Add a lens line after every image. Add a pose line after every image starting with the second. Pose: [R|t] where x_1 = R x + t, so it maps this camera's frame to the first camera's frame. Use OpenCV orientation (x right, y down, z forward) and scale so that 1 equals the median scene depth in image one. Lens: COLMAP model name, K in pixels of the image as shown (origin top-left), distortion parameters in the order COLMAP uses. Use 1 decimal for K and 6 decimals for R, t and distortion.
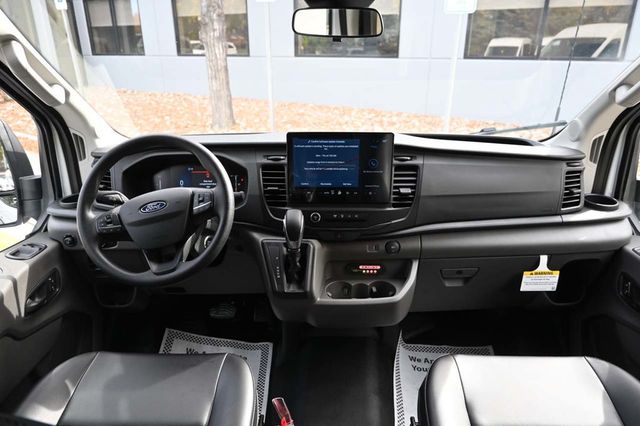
lens RADIAL K [[436.4, 0, 320.0], [0, 436.4, 210.9], [0, 0, 1]] dist [-0.000073, -0.001596]
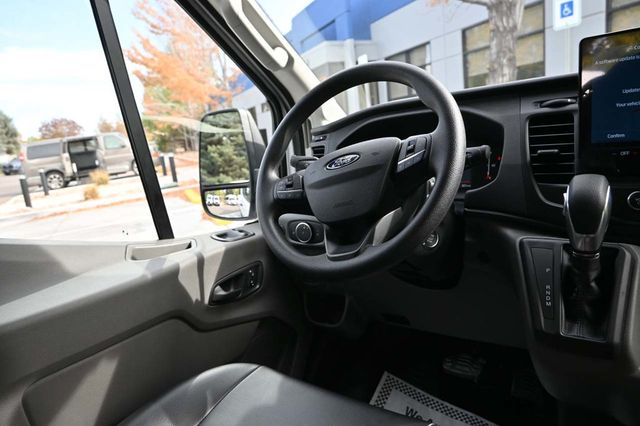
lens RADIAL K [[436.4, 0, 320.0], [0, 436.4, 210.9], [0, 0, 1]] dist [-0.000073, -0.001596]
pose [[0.808460, 0.026638, -0.587947, -0.012018], [-0.113145, 0.987376, -0.110845, 0.125003], [0.577572, 0.156137, 0.801269, 0.396989]]
